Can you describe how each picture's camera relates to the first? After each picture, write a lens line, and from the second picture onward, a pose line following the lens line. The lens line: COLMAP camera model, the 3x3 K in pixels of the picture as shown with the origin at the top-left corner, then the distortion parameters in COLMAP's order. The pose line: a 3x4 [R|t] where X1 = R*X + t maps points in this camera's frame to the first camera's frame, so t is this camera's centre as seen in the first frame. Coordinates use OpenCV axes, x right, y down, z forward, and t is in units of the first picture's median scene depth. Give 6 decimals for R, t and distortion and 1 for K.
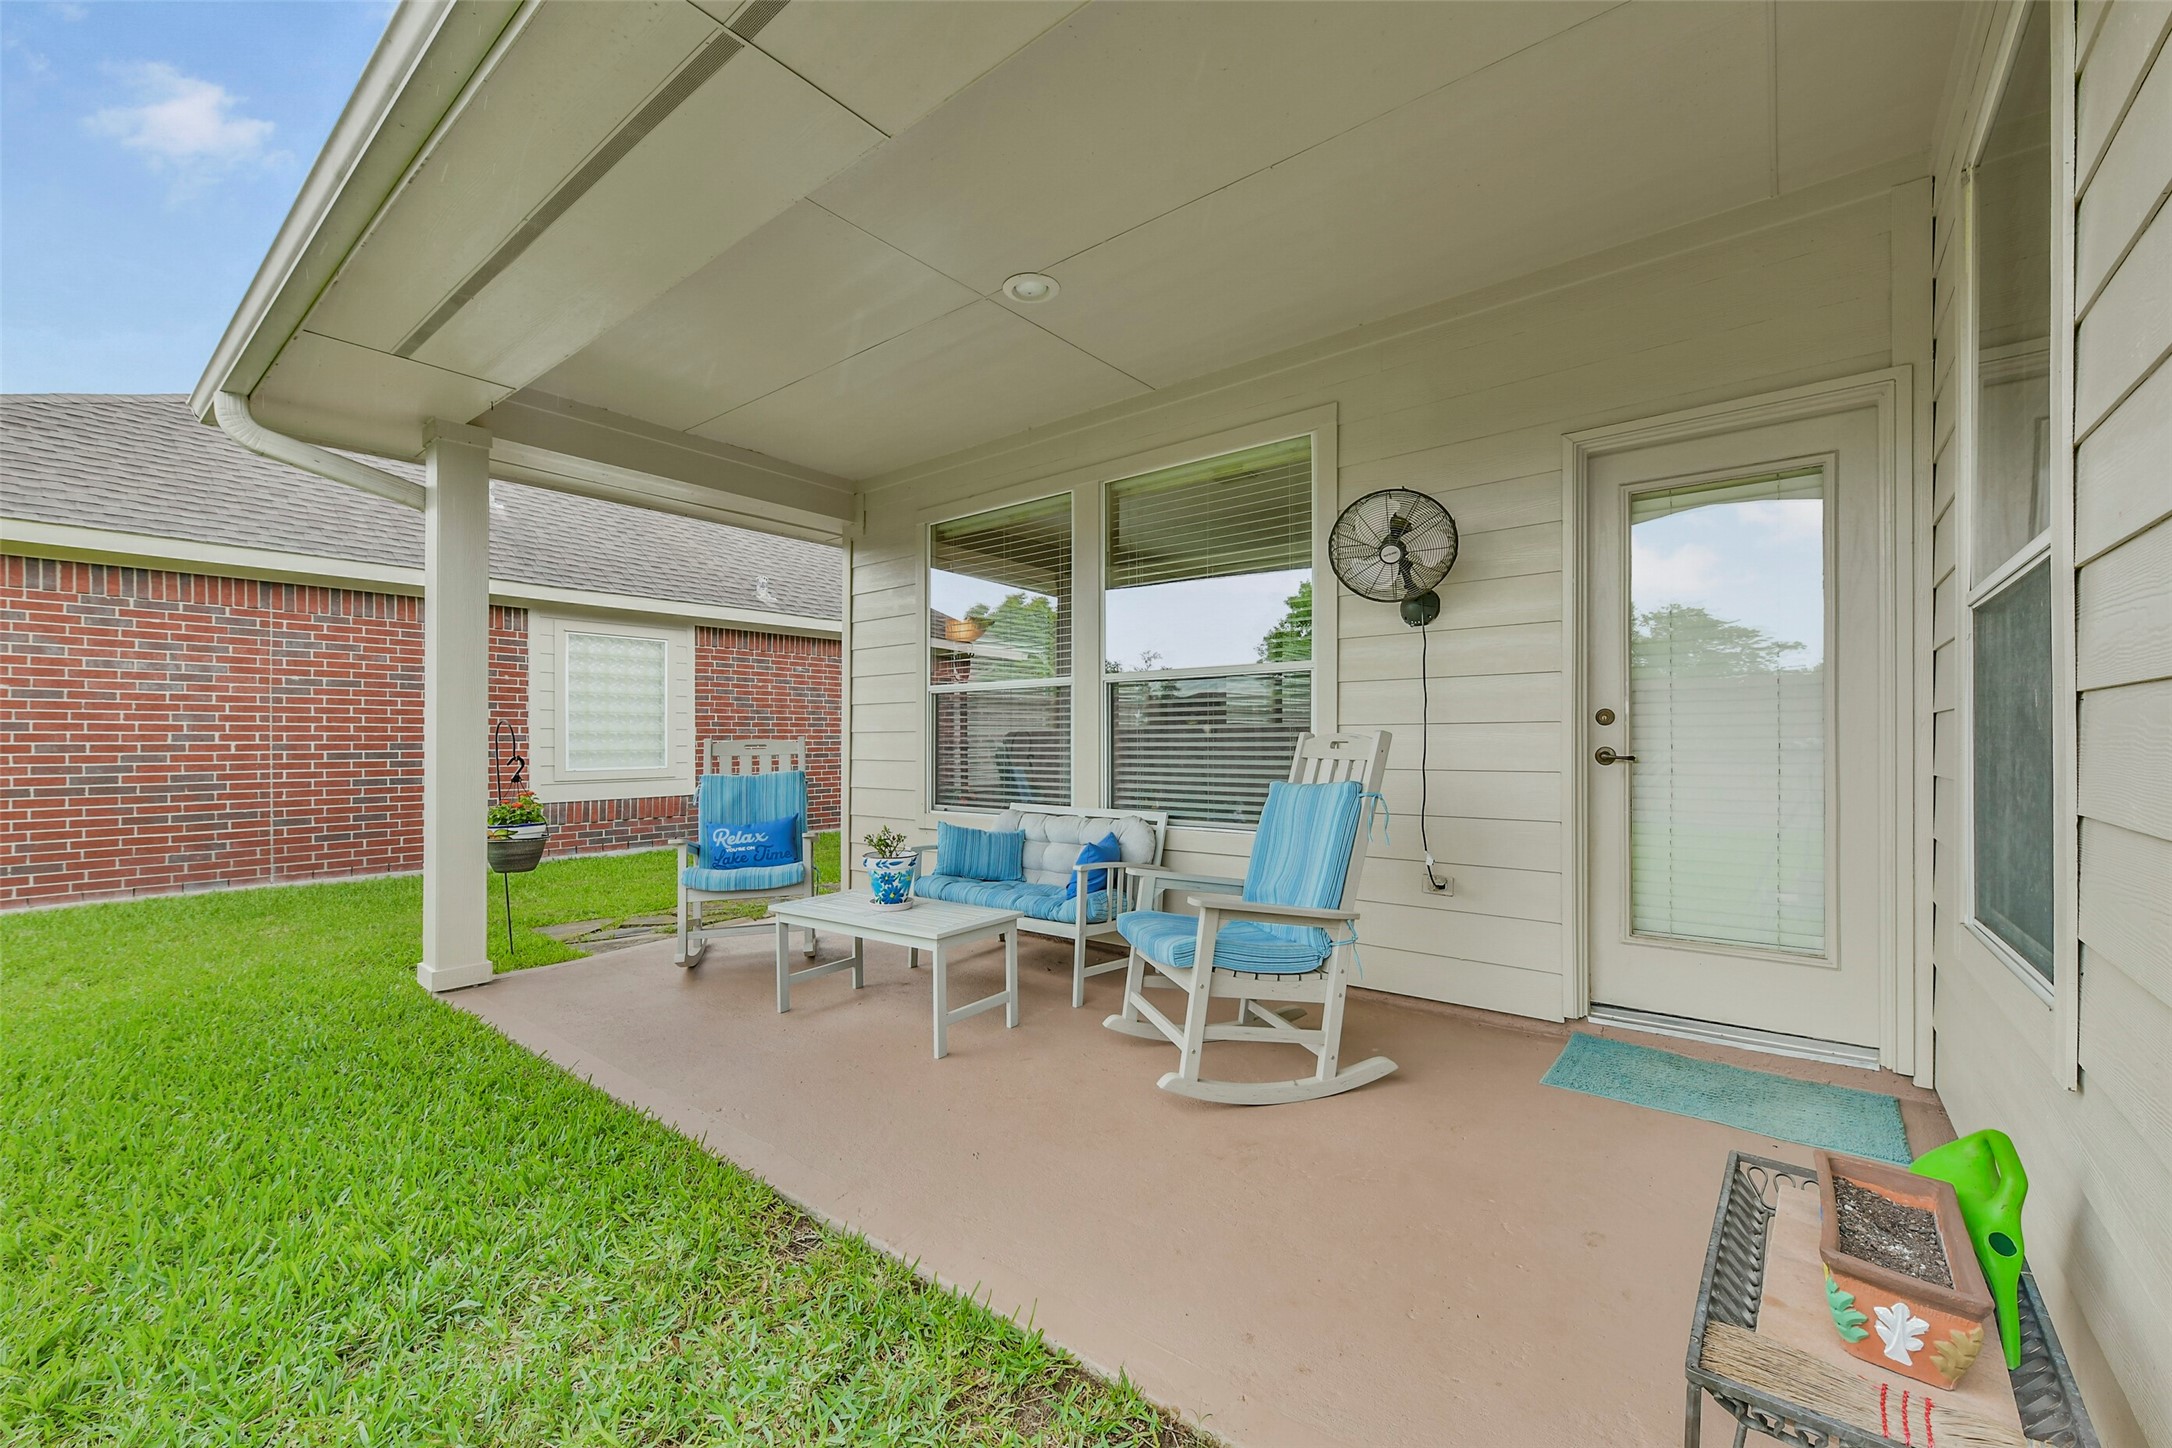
lens RADIAL K [[866.3, 0, 1083.3], [0, 866.3, 737.6], [0, 0, 1]] dist [0.005528, -0.000338]
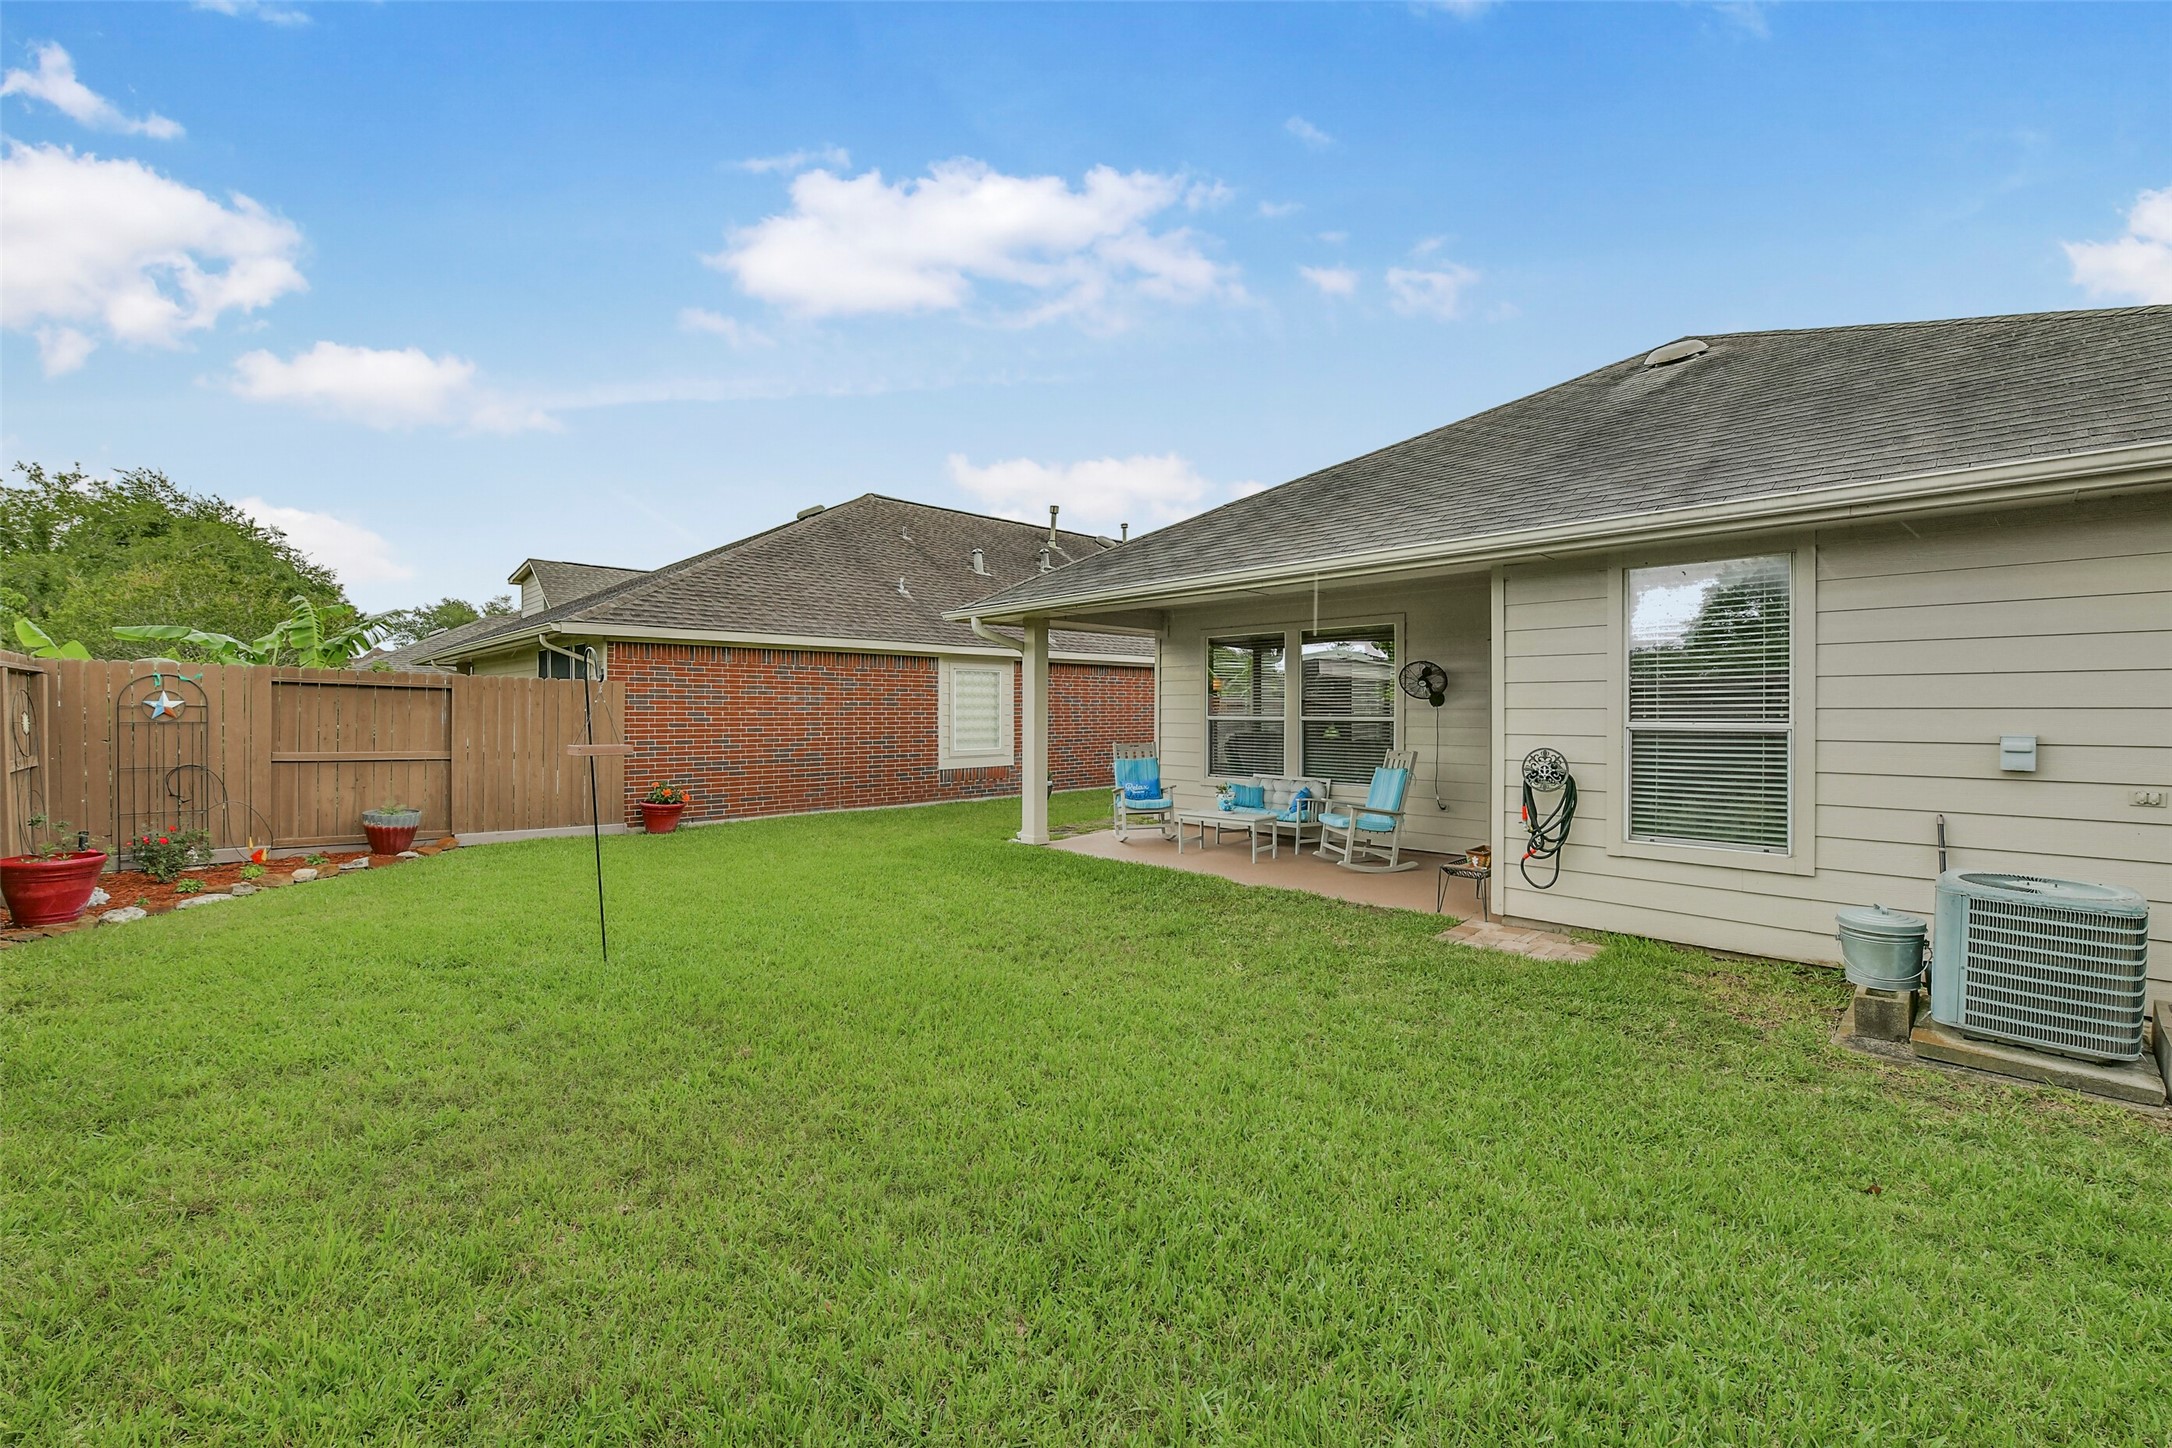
lens RADIAL K [[866.3, 0, 1088.8], [0, 866.3, 709.0], [0, 0, 1]] dist [0.005528, -0.000338]
pose [[0.992681, 0.005483, -0.120643, -0.264932], [-0.005461, 0.999985, 0.000514, -0.096394], [0.120644, 0.000149, 0.992696, -1.365597]]
